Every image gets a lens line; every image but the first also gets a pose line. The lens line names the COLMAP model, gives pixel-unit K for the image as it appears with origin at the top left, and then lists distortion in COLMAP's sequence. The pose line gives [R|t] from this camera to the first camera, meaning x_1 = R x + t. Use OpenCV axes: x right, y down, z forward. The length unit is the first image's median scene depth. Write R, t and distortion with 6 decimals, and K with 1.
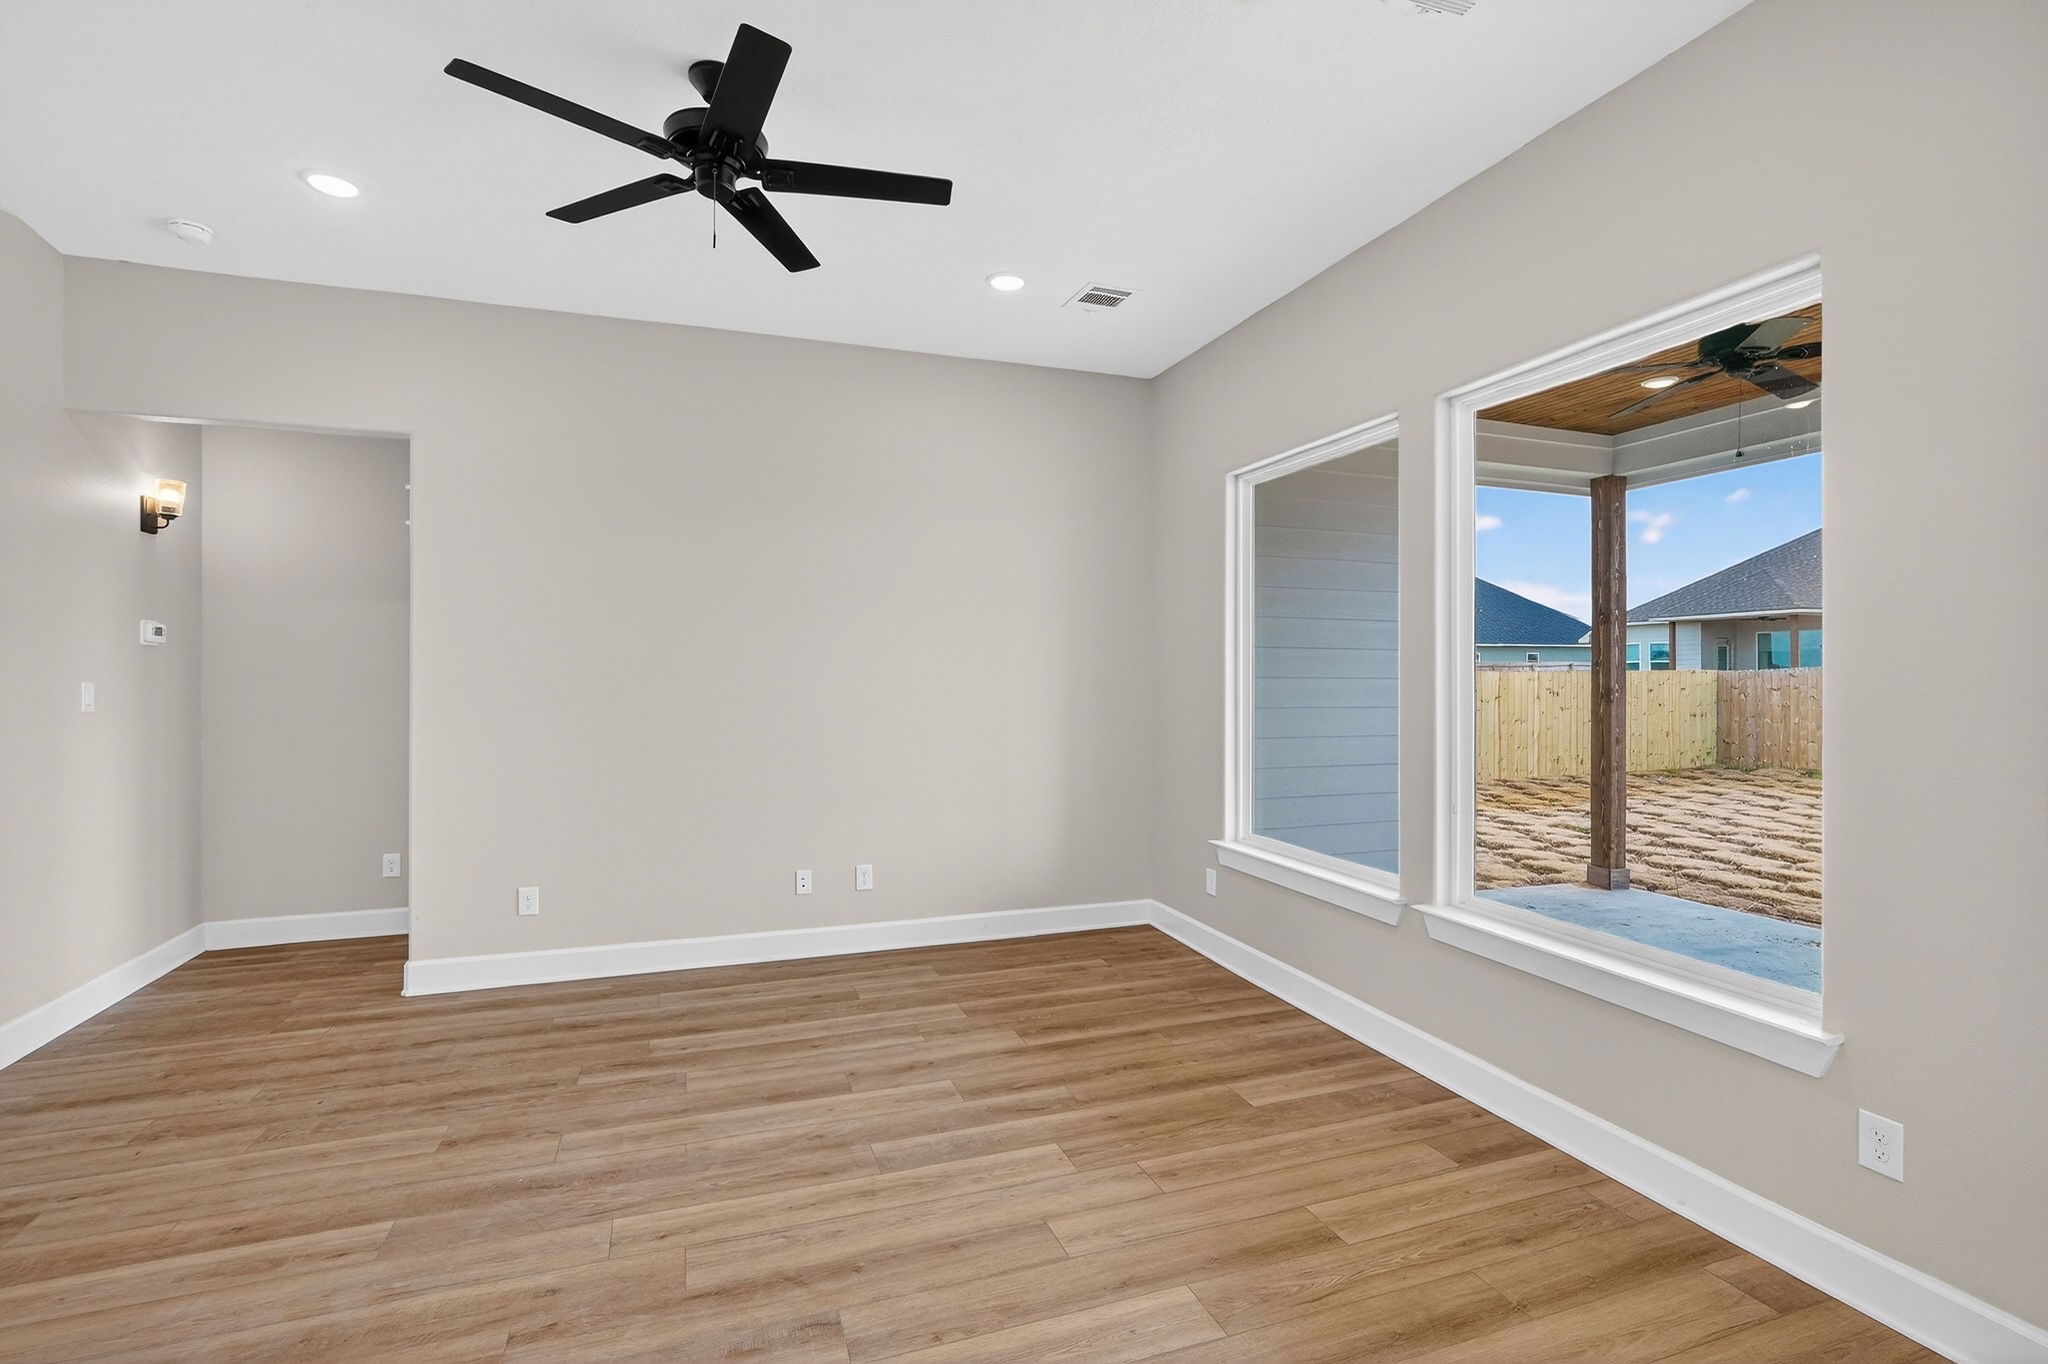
lens RADIAL K [[939.5, 0, 1024.0], [0, 939.5, 682.0], [0, 0, 1]] dist [-0.011282, 0.004302]
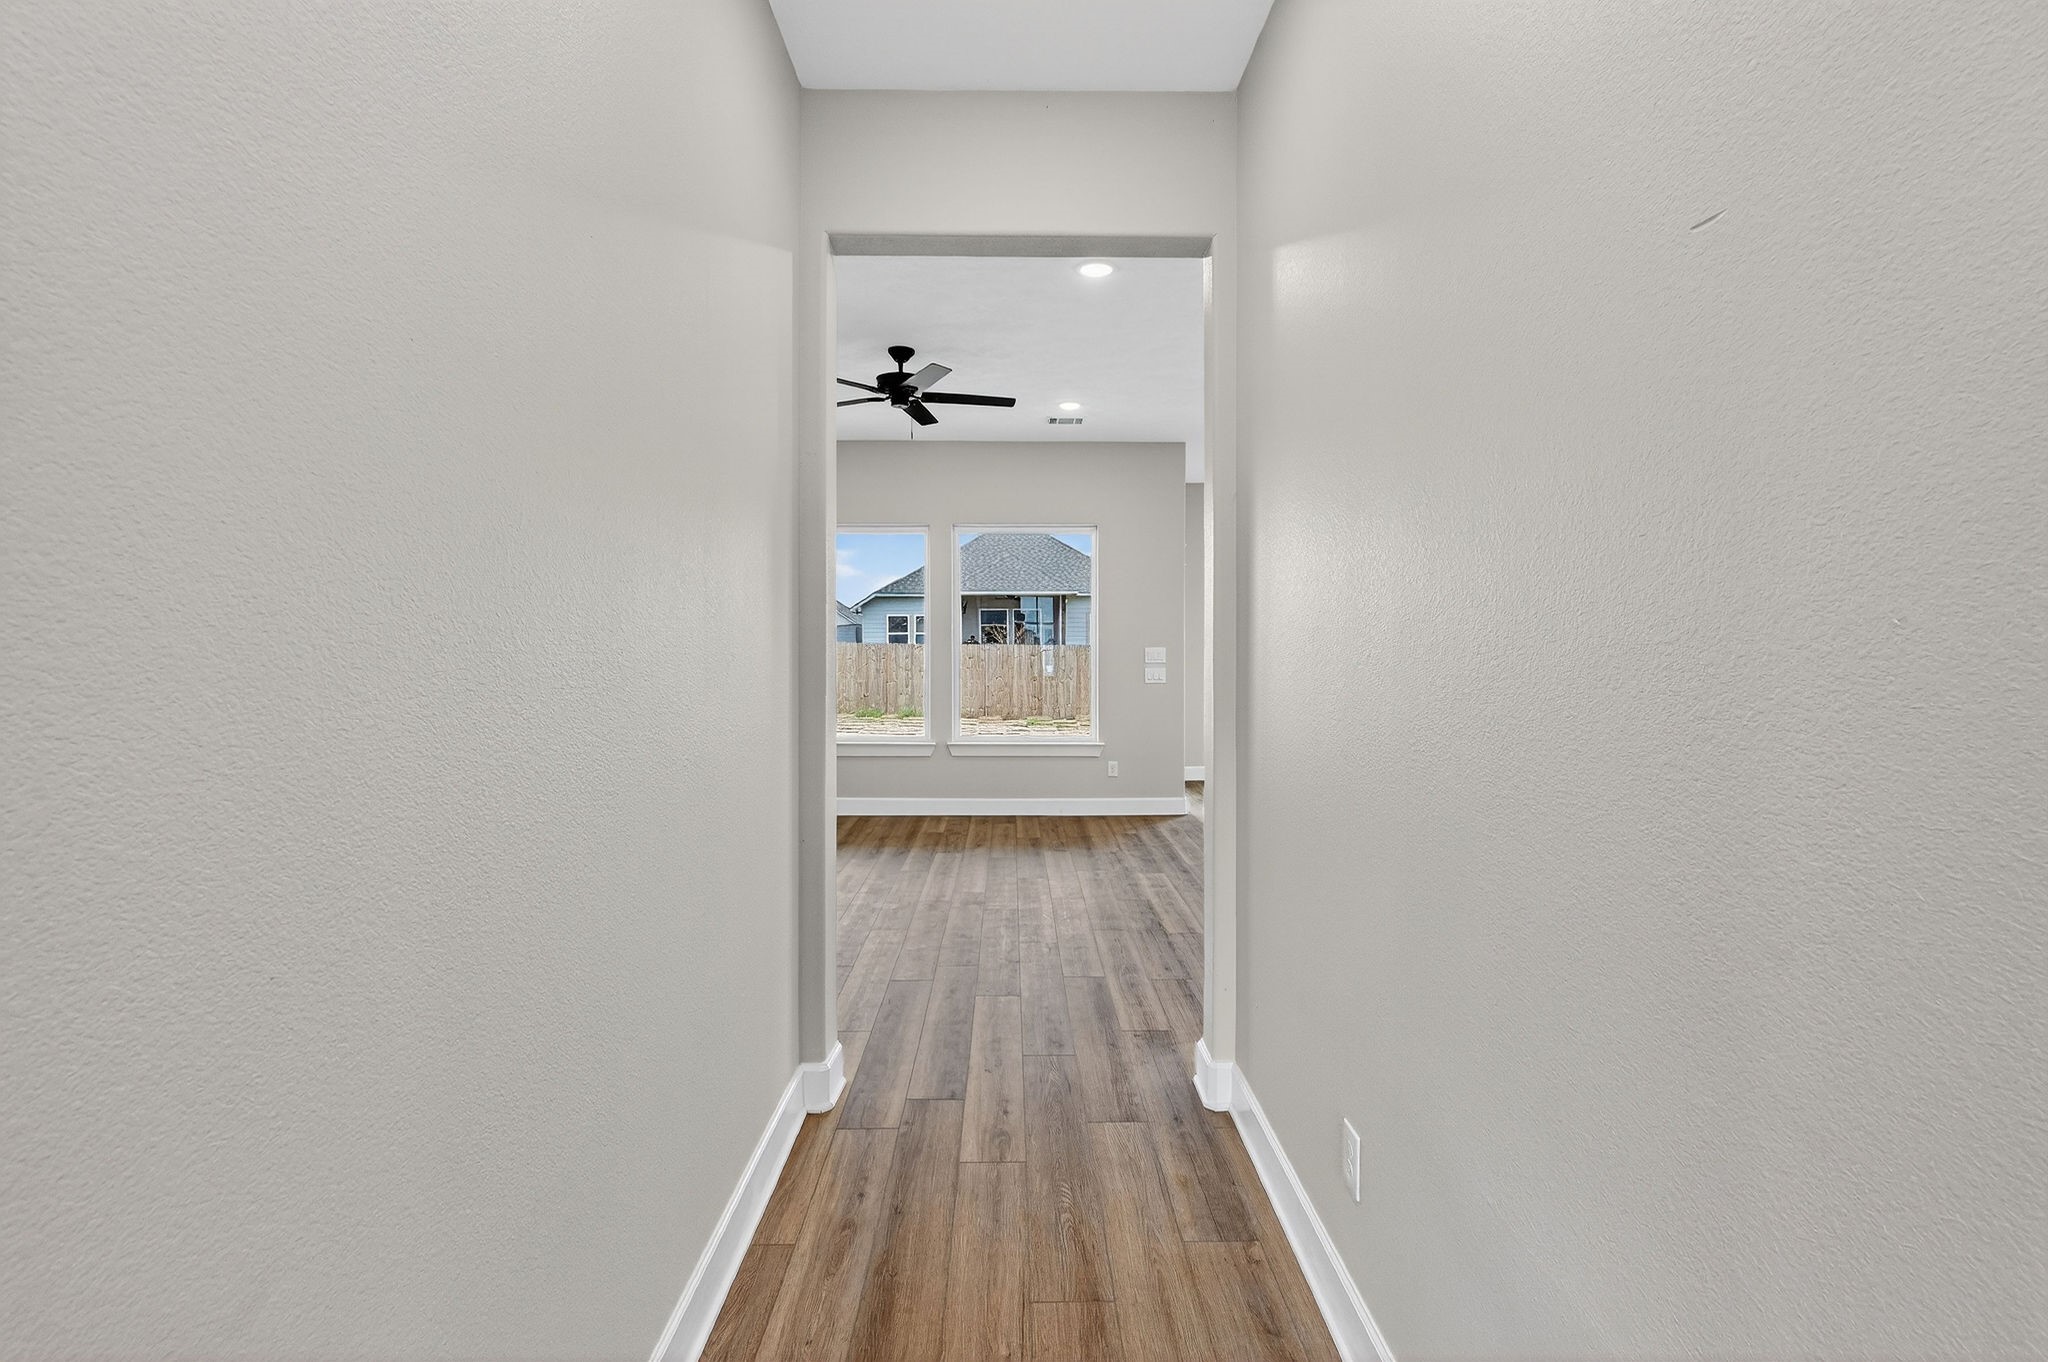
lens RADIAL K [[929.0, 0, 1021.0], [0, 929.0, 639.5], [0, 0, 1]] dist [-0.000739, 0.000175]
pose [[0.335307, 0.004356, 0.942099, -1.500679], [0.006970, 0.999950, -0.007104, 0.001973], [-0.942083, 0.008948, 0.335260, 0.051067]]
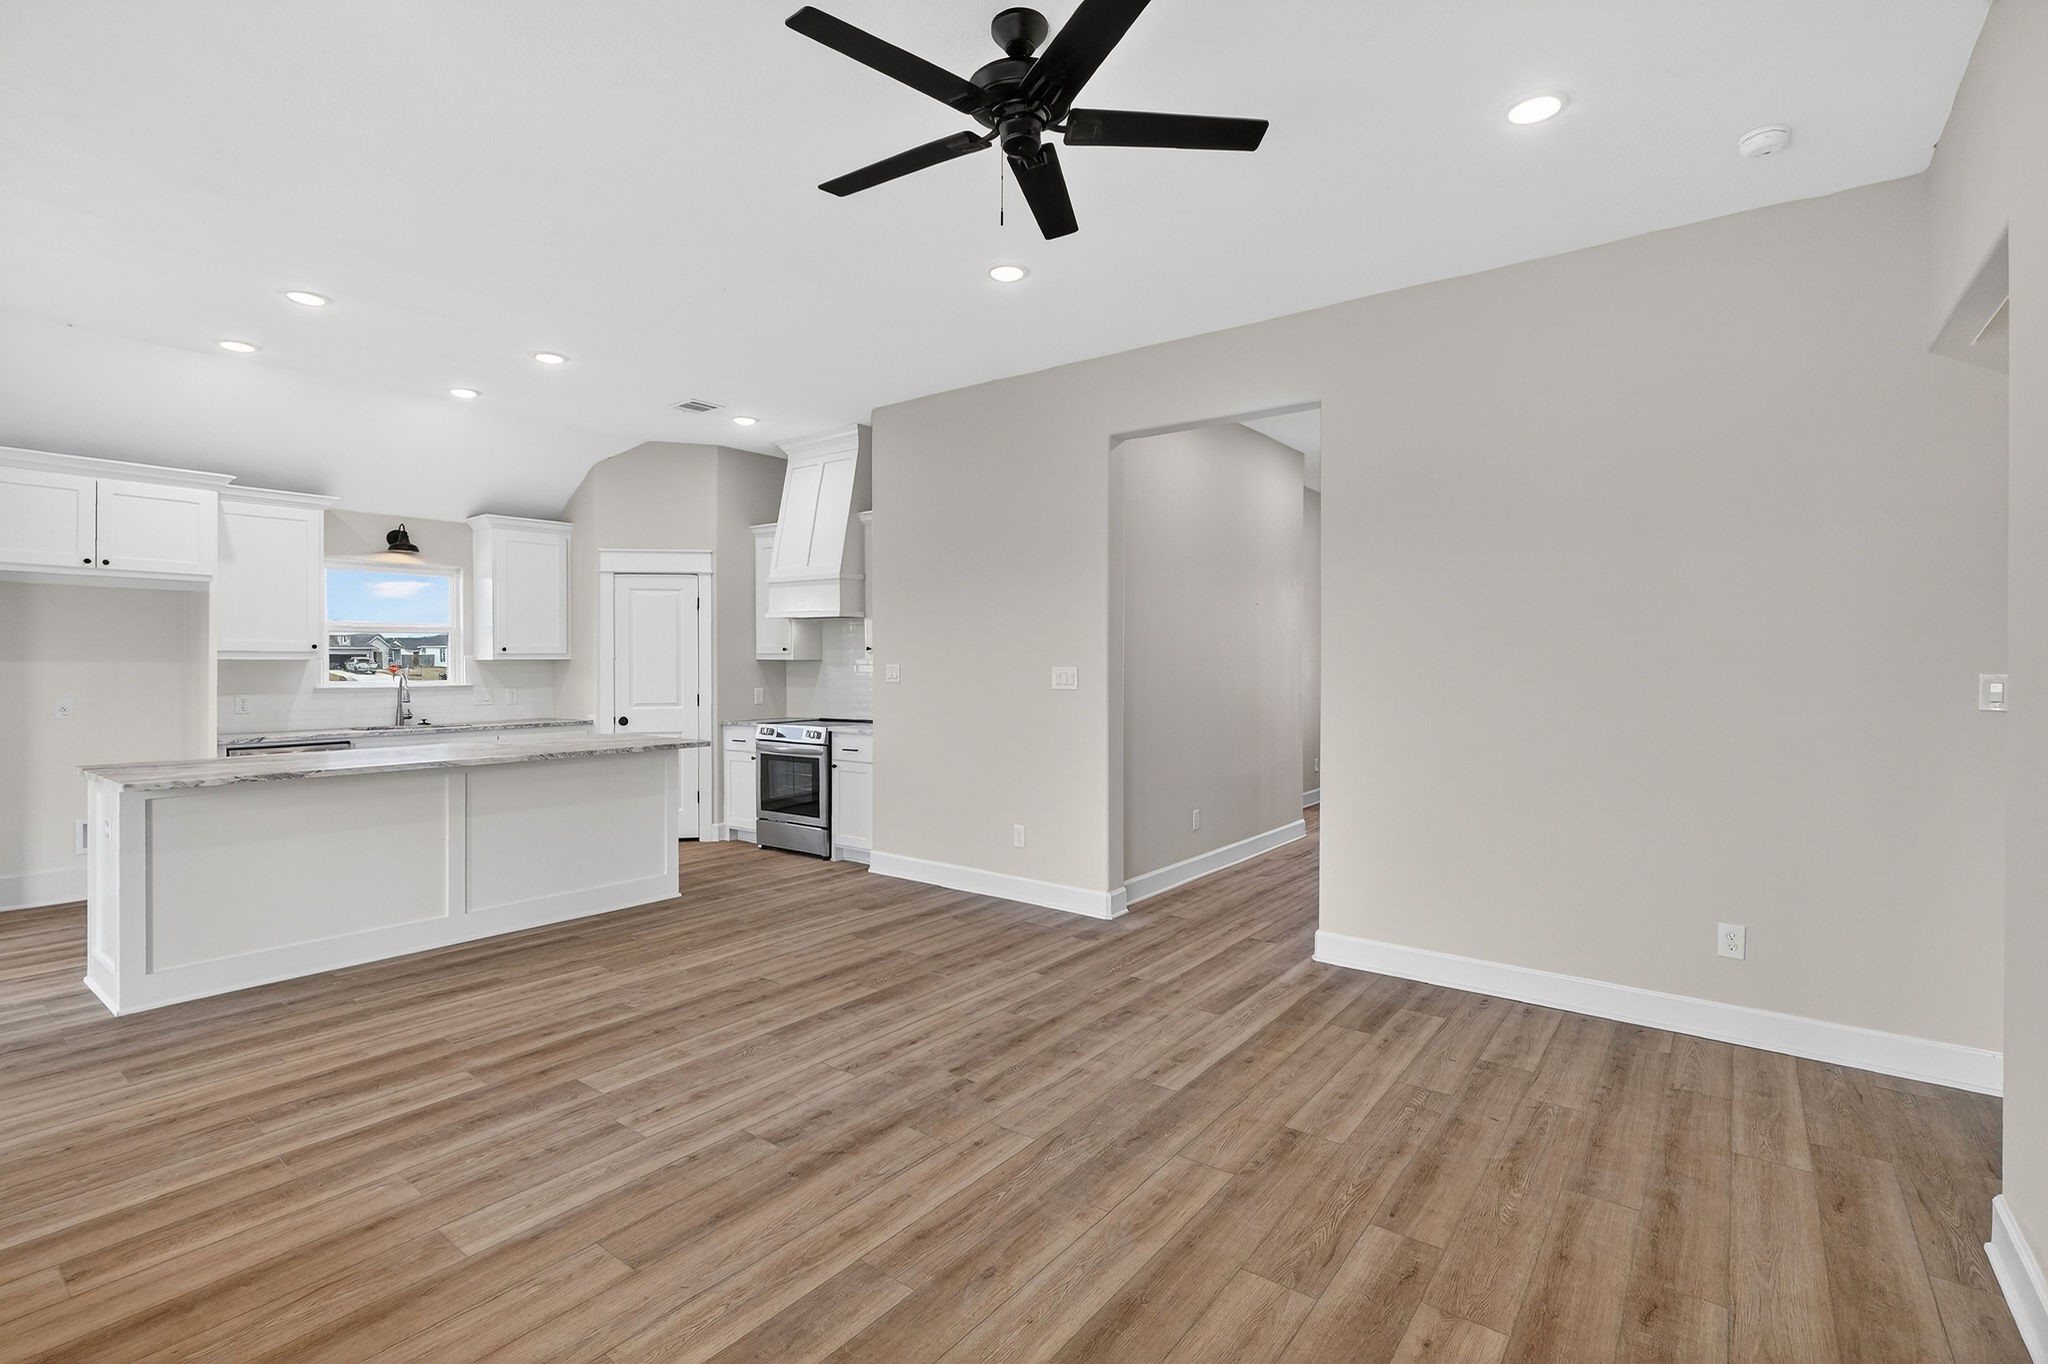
lens RADIAL K [[961.2, 0, 1024.0], [0, 961.2, 682.0], [0, 0, 1]] dist [-0.039316, 0.021452]
pose [[-0.844272, 0.007159, -0.535867, 0.121142], [-0.009525, 0.999552, 0.028361, -0.007472], [0.535830, 0.029048, -0.843826, 1.255725]]
